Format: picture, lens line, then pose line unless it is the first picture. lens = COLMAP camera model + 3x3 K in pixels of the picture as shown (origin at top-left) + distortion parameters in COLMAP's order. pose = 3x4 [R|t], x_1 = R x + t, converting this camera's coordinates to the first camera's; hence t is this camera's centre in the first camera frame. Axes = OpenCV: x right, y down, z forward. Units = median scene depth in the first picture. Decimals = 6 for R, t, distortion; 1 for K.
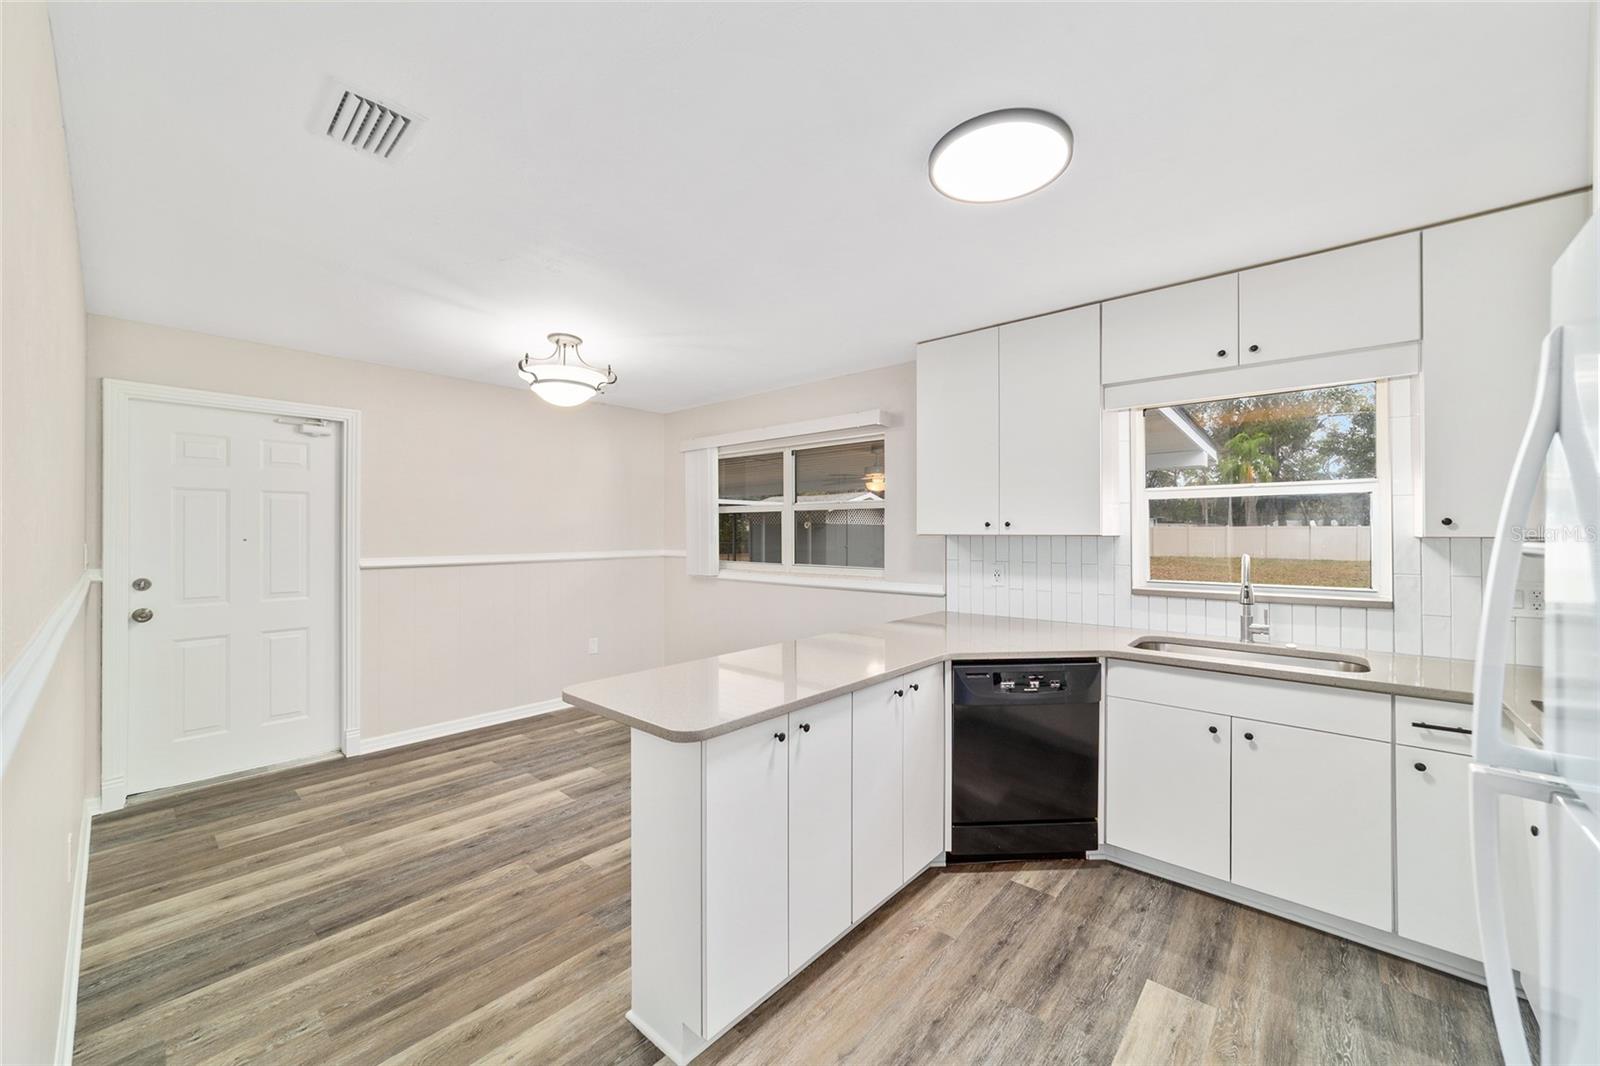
lens RADIAL K [[612.1, 0, 797.3], [0, 612.1, 530.0], [0, 0, 1]] dist [-0.021228, 0.007368]
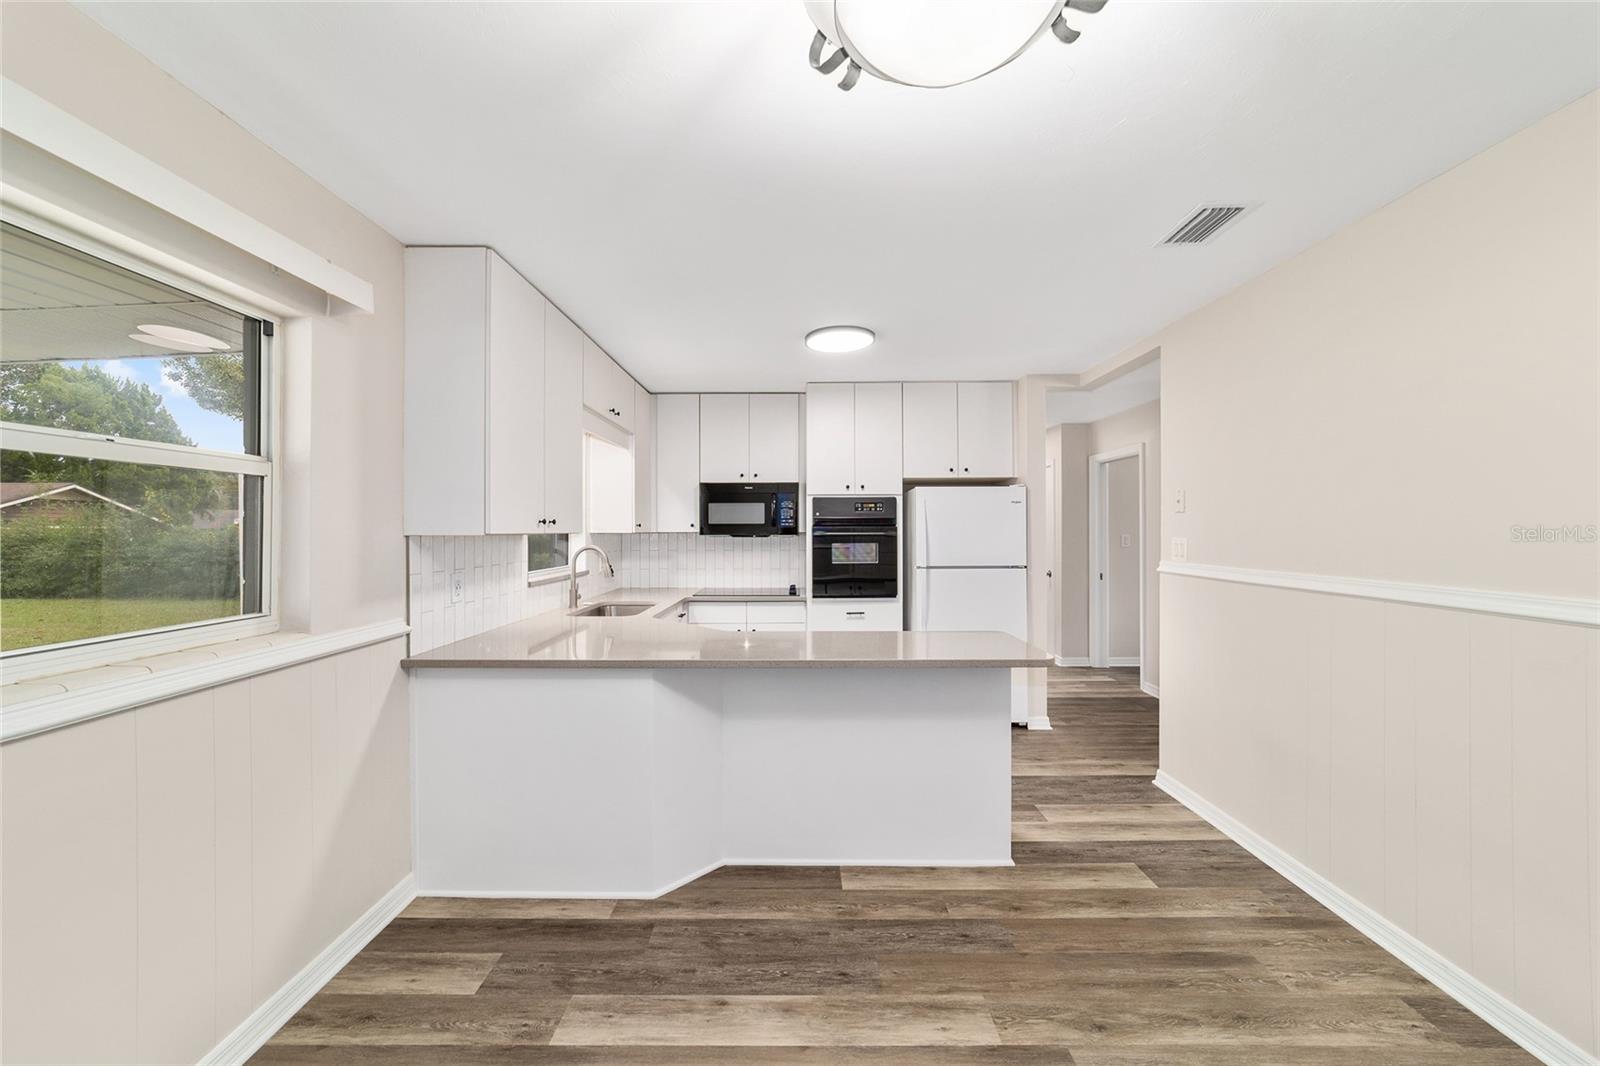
lens RADIAL K [[612.1, 0, 797.3], [0, 612.1, 530.0], [0, 0, 1]] dist [-0.021228, 0.007368]
pose [[-0.661676, 0.008483, 0.749742, -0.846170], [0.004233, 0.999962, -0.007579, 0.012183], [-0.749778, -0.001841, -0.661687, 1.925209]]
